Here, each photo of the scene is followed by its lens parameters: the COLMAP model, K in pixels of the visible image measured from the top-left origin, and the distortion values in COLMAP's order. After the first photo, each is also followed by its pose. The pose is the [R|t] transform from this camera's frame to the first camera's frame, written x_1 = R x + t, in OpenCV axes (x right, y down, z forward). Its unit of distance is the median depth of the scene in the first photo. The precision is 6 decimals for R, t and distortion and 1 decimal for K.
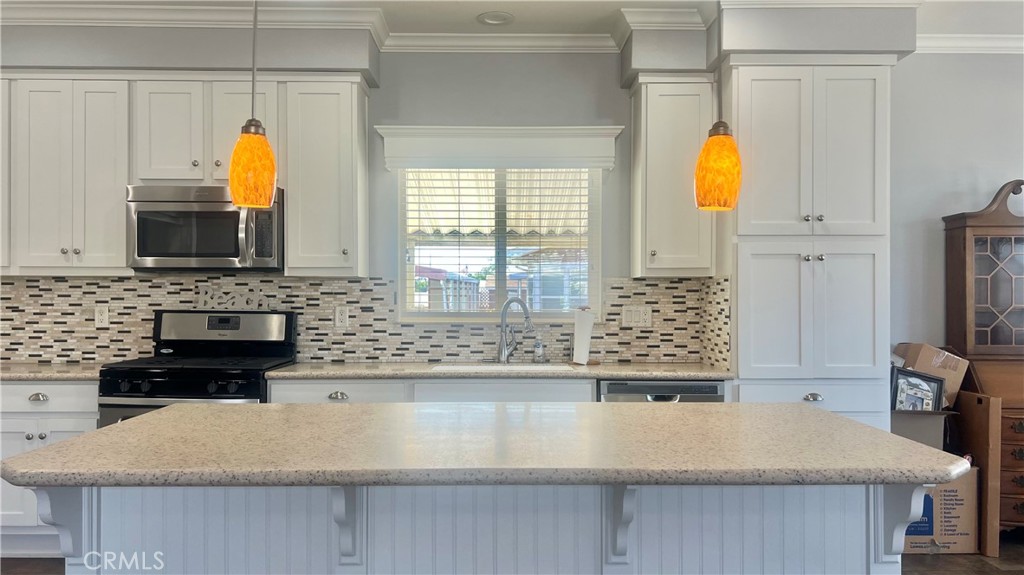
lens RADIAL K [[768.0, 0, 509.0], [0, 768.0, 297.4], [0, 0, 1]] dist [0.102434, -0.147294]
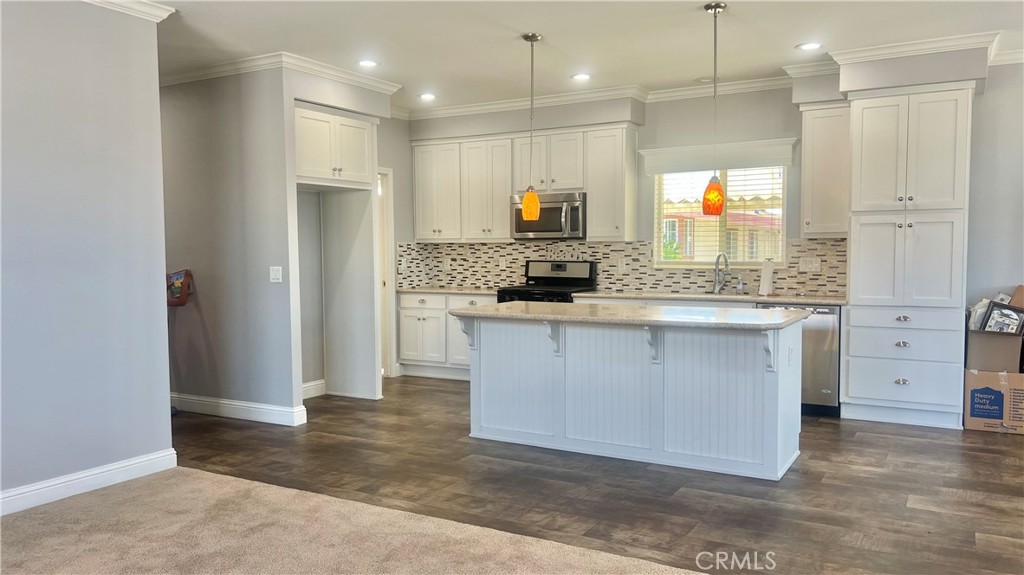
lens RADIAL K [[768.0, 0, 509.0], [0, 768.0, 297.4], [0, 0, 1]] dist [0.102434, -0.147294]
pose [[0.862743, 0.025565, -0.504996, 0.428689], [0.007194, 0.997999, 0.062813, -0.010824], [0.505591, -0.057825, 0.860833, -0.590939]]
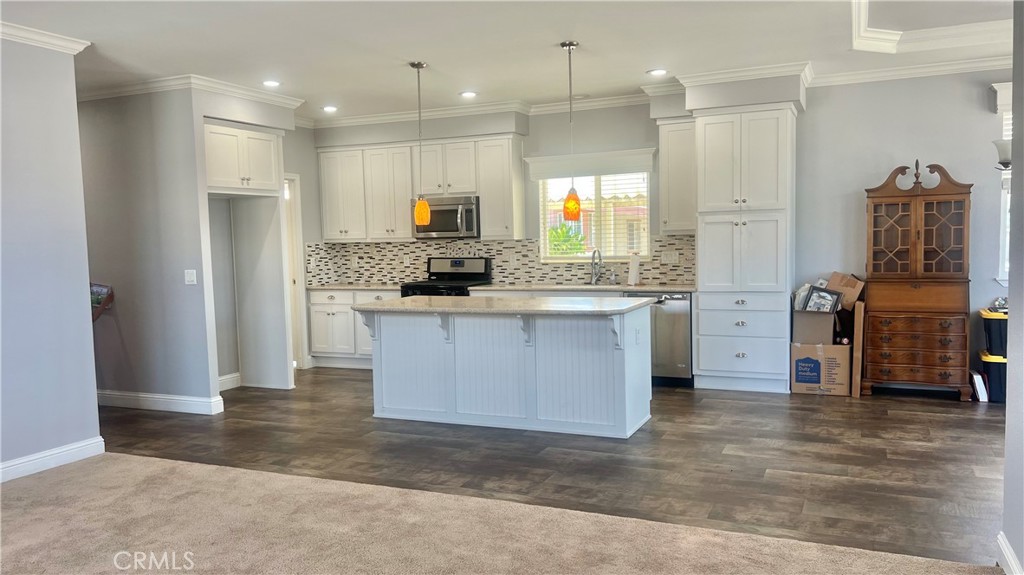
lens RADIAL K [[768.0, 0, 509.0], [0, 768.0, 297.4], [0, 0, 1]] dist [0.102434, -0.147294]
pose [[0.909341, 0.008691, -0.415960, 0.562757], [0.025689, 0.996701, 0.076986, -0.028781], [0.415257, -0.080693, 0.906118, -0.724818]]
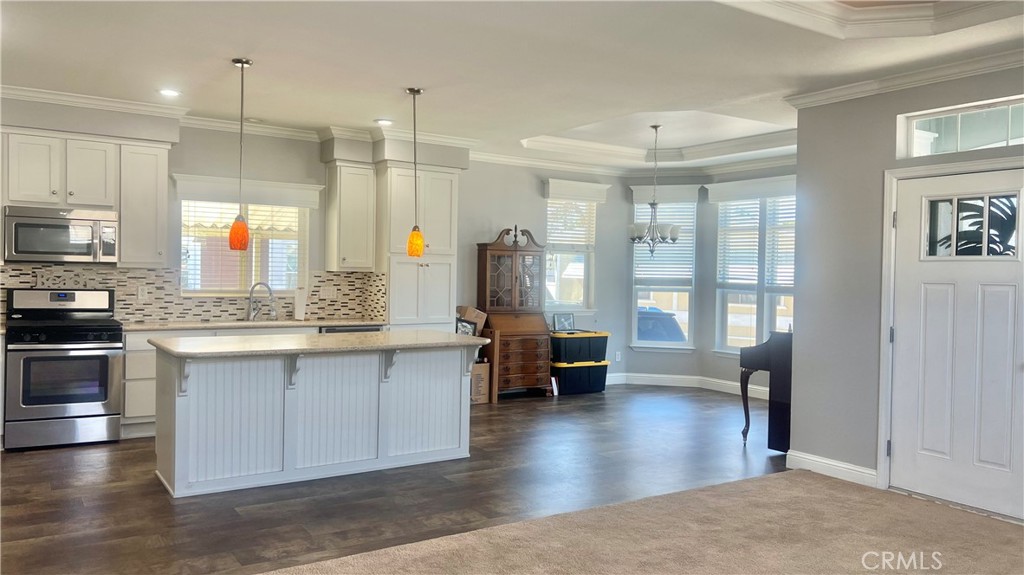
lens RADIAL K [[771.9, 0, 519.2], [0, 771.9, 271.6], [0, 0, 1]] dist [0.103650, -0.154879]
pose [[0.833883, 0.016648, 0.551690, -0.456207], [-0.018668, 0.999824, -0.001954, -0.028719], [-0.551625, -0.008670, 0.834047, -0.729364]]
